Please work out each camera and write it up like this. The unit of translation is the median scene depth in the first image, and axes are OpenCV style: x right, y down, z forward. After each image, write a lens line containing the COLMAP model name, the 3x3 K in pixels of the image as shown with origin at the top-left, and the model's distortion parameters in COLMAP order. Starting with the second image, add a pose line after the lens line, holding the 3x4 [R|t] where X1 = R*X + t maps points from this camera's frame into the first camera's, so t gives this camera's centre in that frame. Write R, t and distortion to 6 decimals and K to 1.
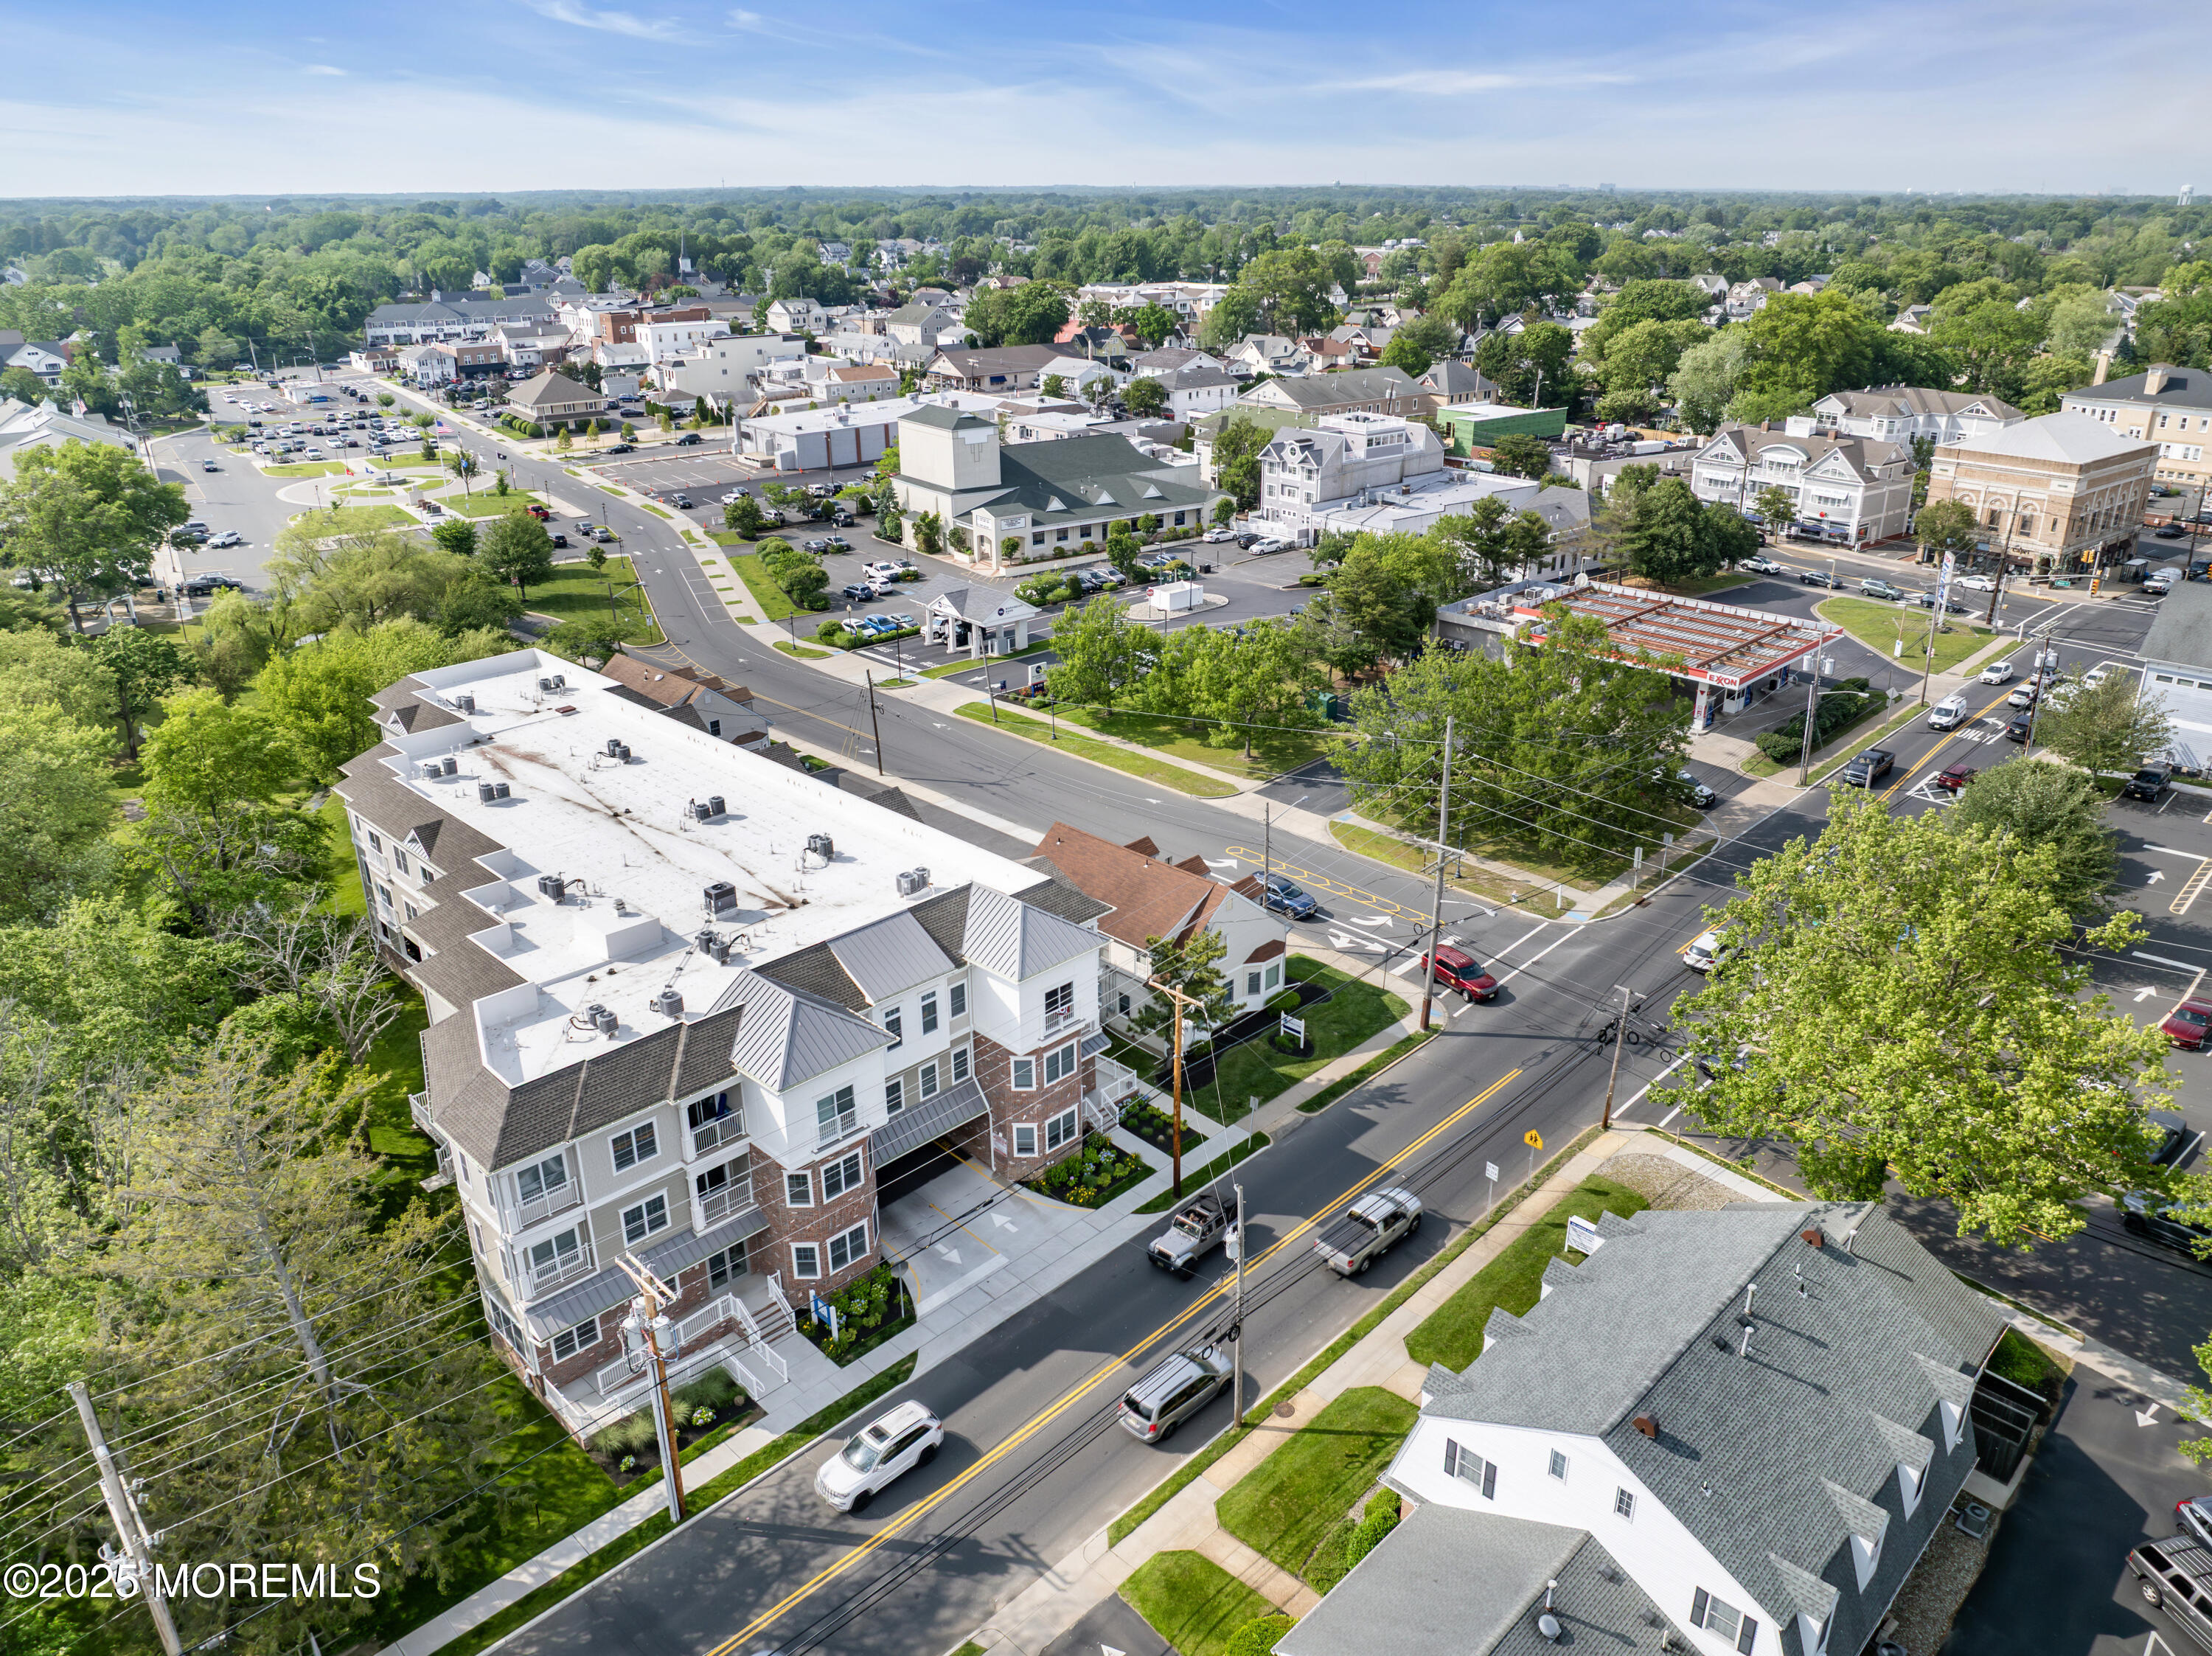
lens RADIAL K [[1547.6, 0, 1106.0], [0, 1547.6, 828.0], [0, 0, 1]] dist [-0.068216, 0.036208]
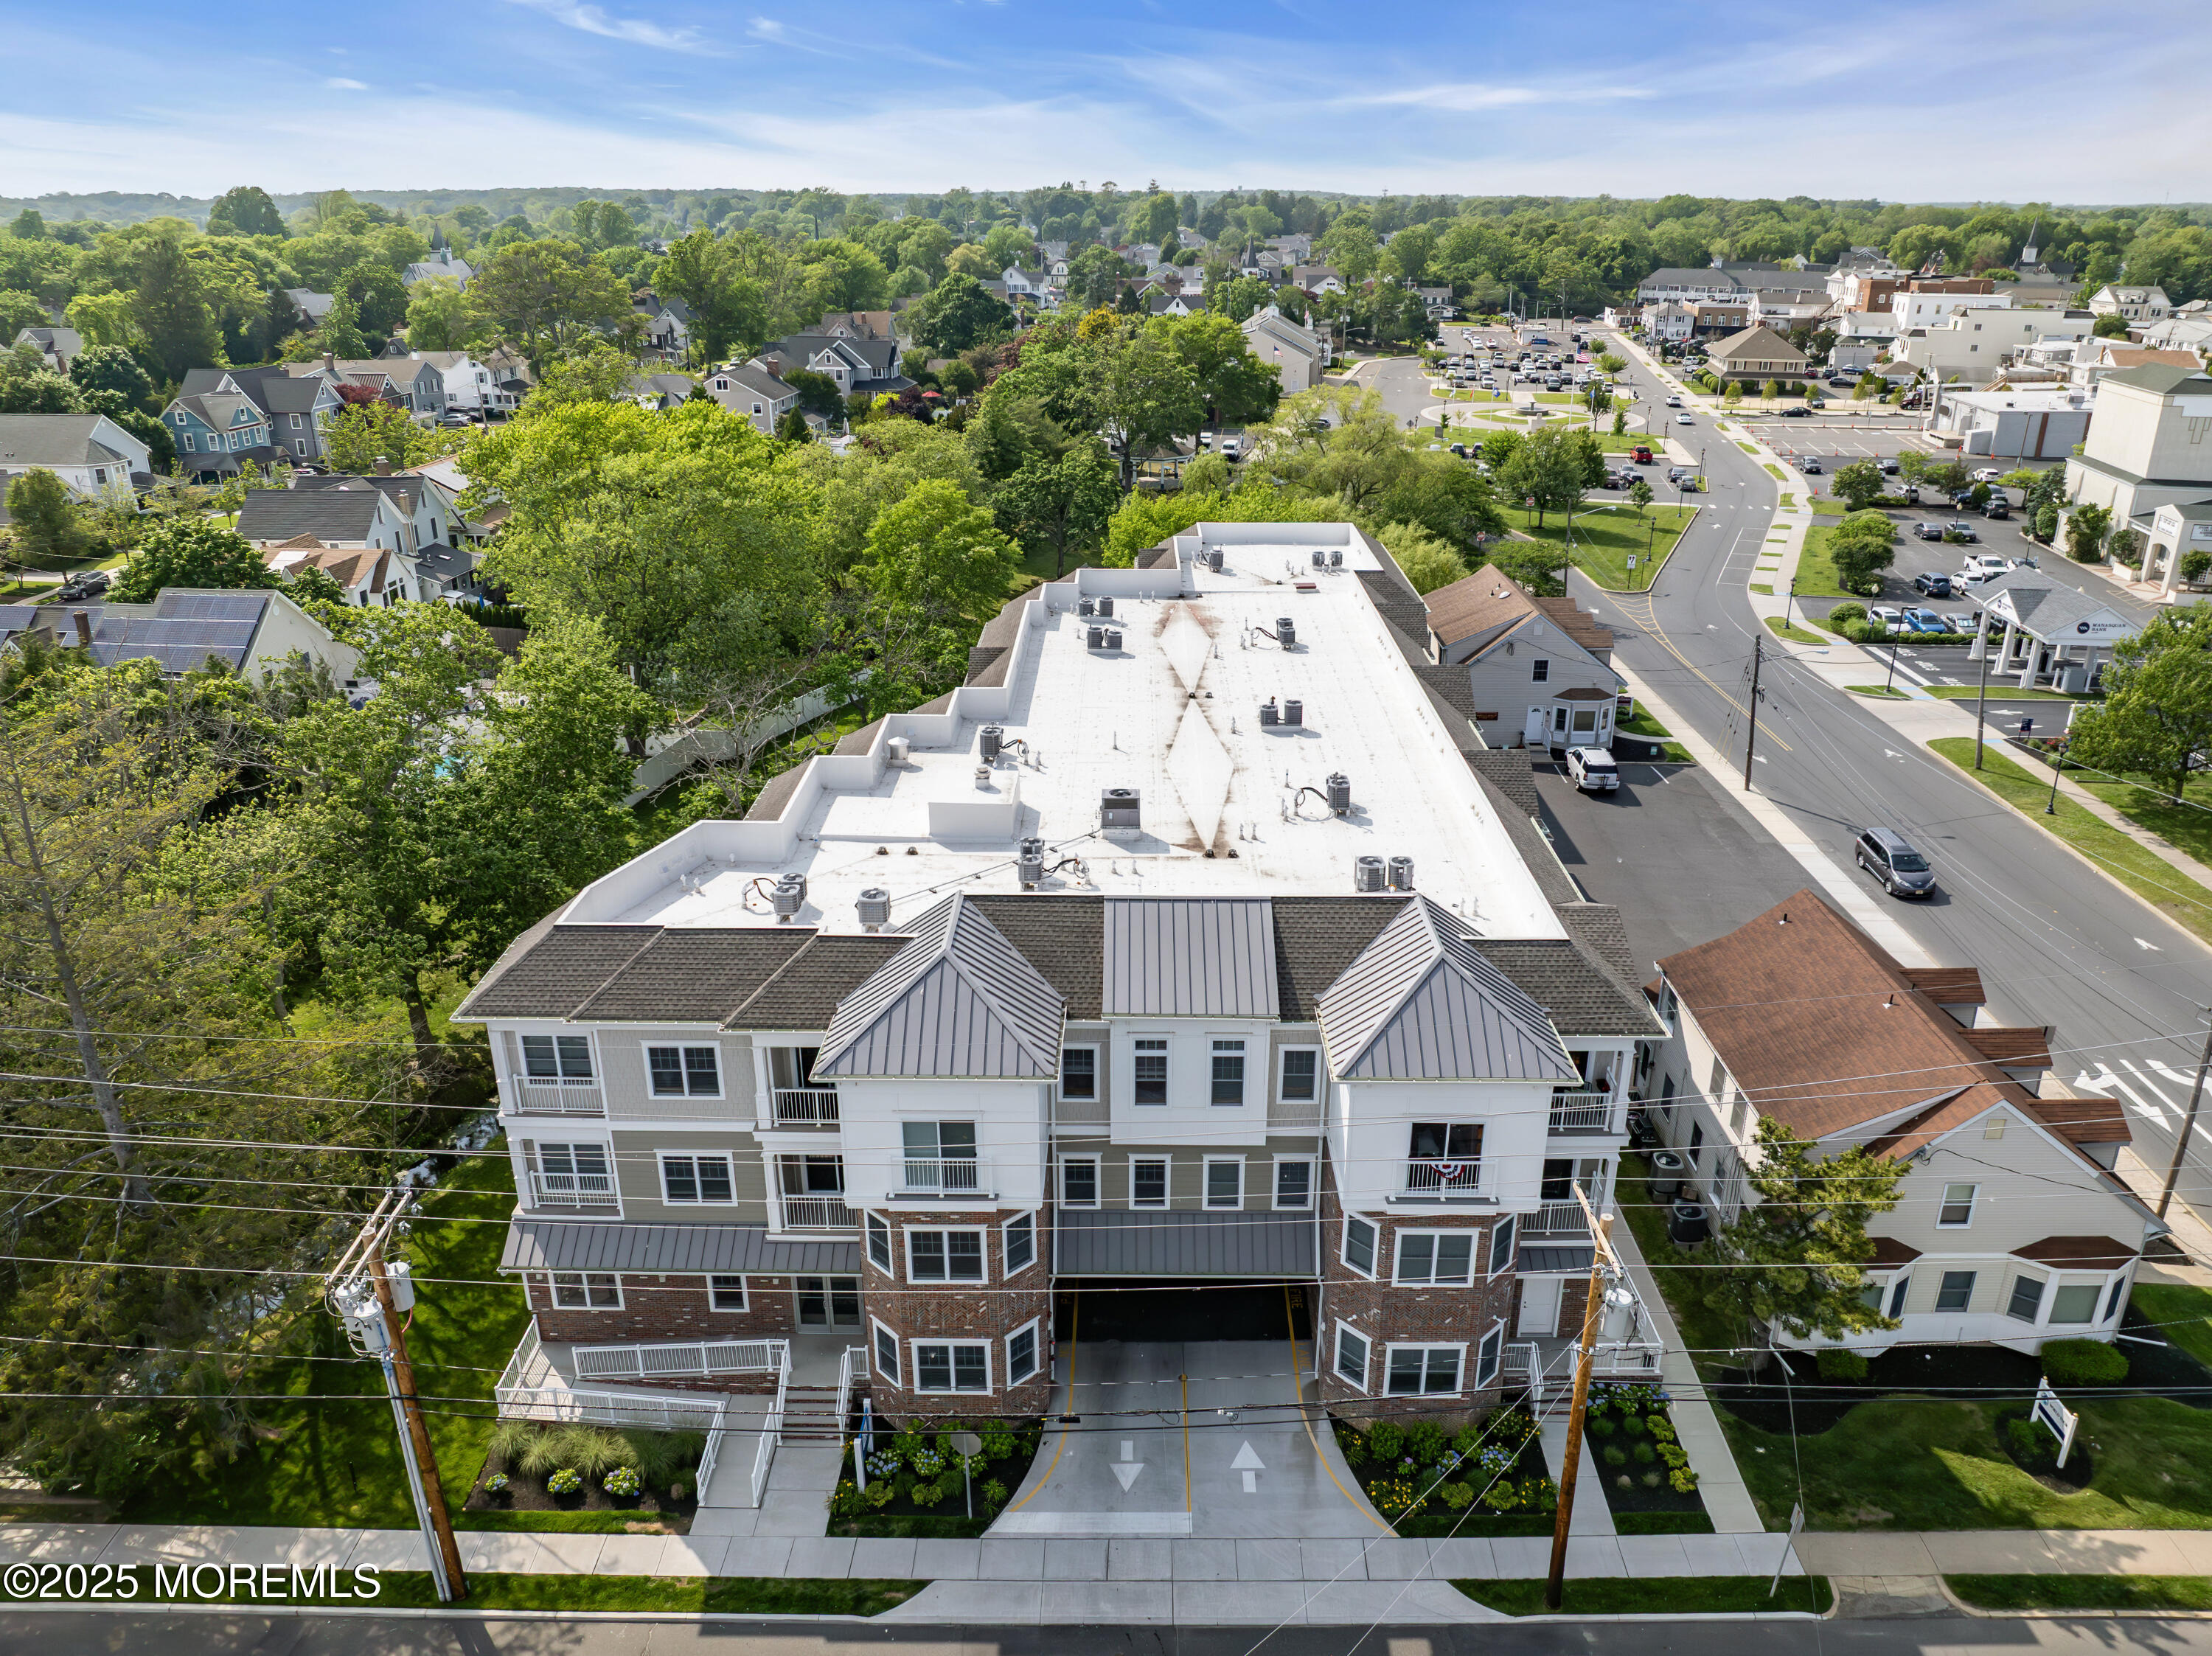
lens RADIAL K [[1547.6, 0, 1106.0], [0, 1547.6, 828.0], [0, 0, 1]] dist [-0.068216, 0.036208]
pose [[0.692062, 0.273360, -0.668076, 0.175971], [-0.276552, 0.955311, 0.104408, -0.013917], [0.666761, 0.112500, 0.736732, 0.425268]]
